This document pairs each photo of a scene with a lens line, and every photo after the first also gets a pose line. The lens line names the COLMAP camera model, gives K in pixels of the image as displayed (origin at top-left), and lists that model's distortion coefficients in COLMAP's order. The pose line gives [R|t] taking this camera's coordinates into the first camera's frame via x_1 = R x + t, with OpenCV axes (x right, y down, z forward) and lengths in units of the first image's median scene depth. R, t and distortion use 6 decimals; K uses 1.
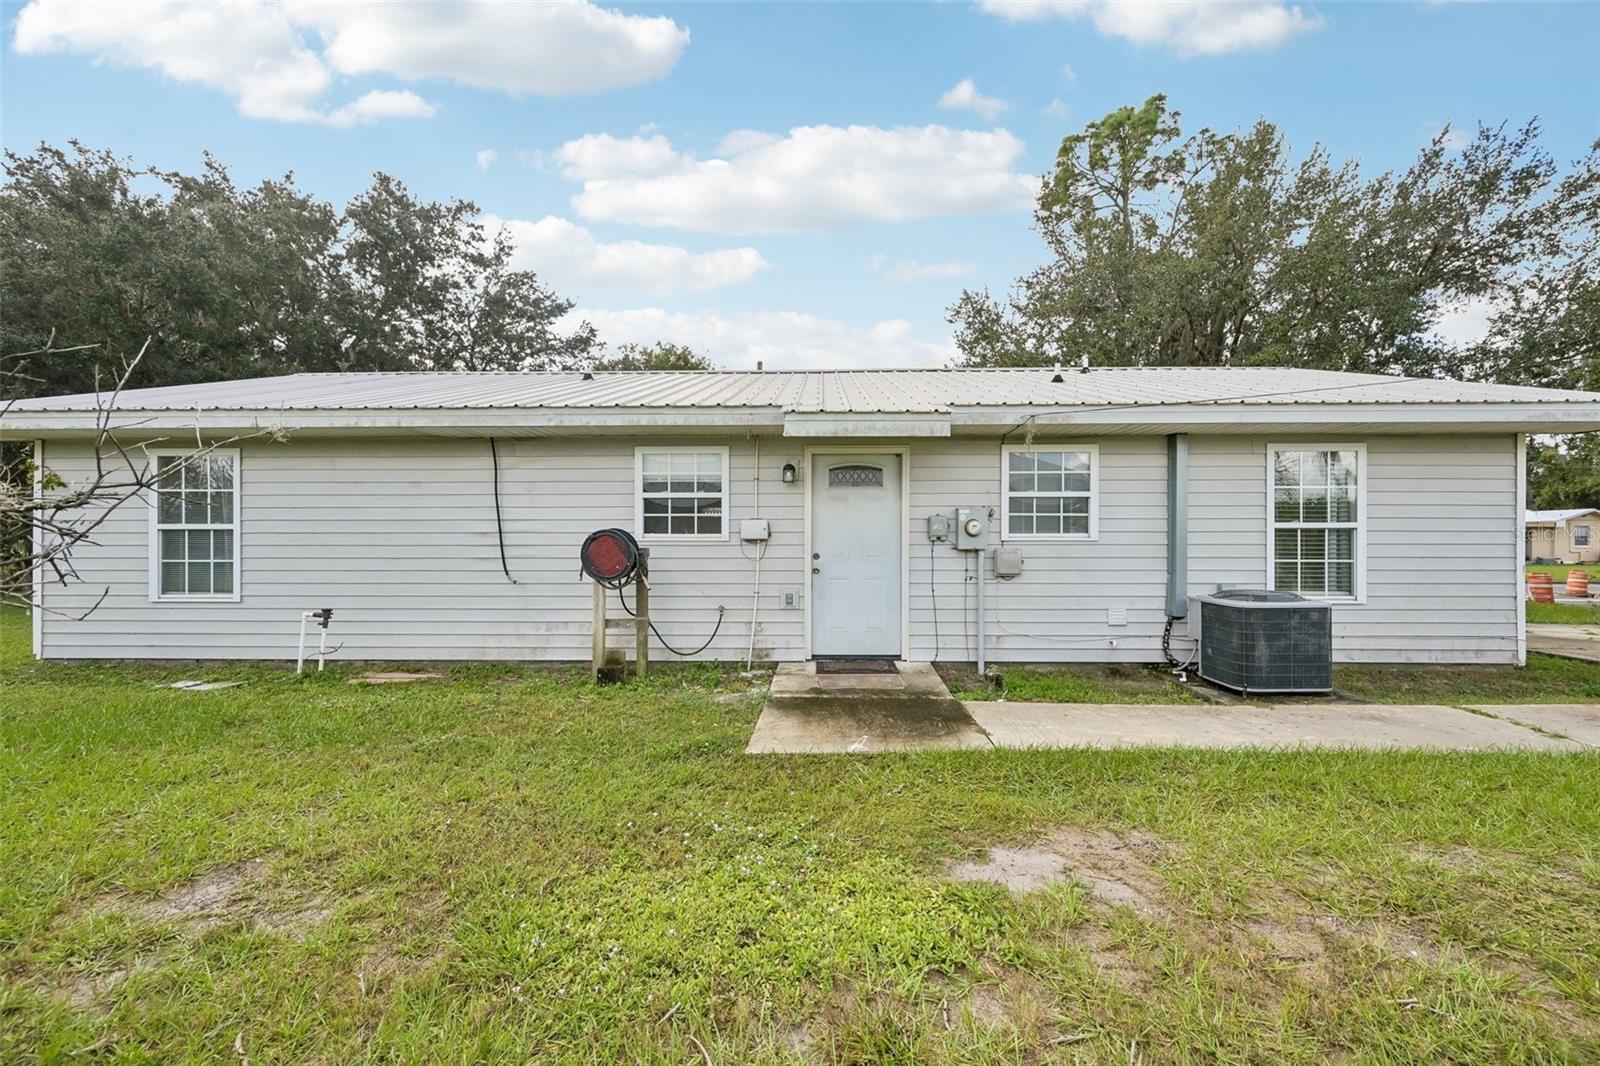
lens RADIAL K [[640.9, 0, 800.0], [0, 640.9, 533.0], [0, 0, 1]] dist [-0.001812, -0.000622]
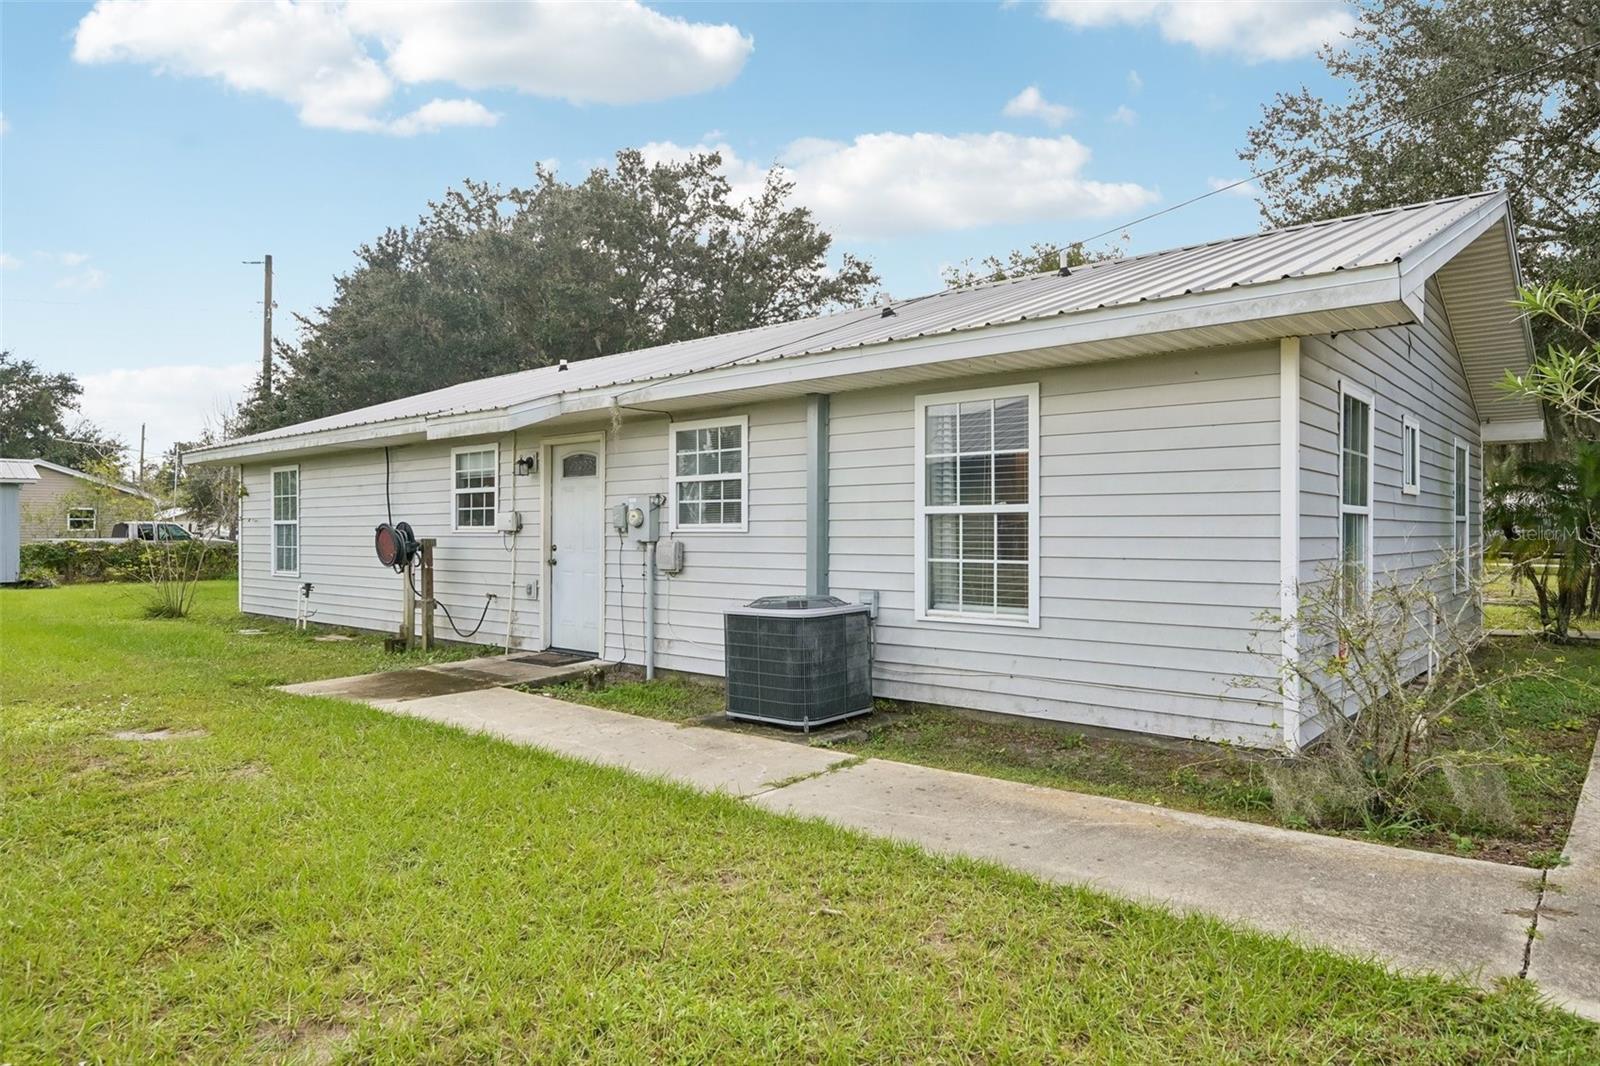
lens RADIAL K [[965.5, 0, 800.0], [0, 965.5, 533.0], [0, 0, 1]] dist [-0.003794, -0.000005]
pose [[0.777274, 0.000083, -0.629163, 1.283754], [0.010341, 0.999863, 0.012907, -0.001966], [0.629078, -0.016539, 0.777167, 0.078602]]
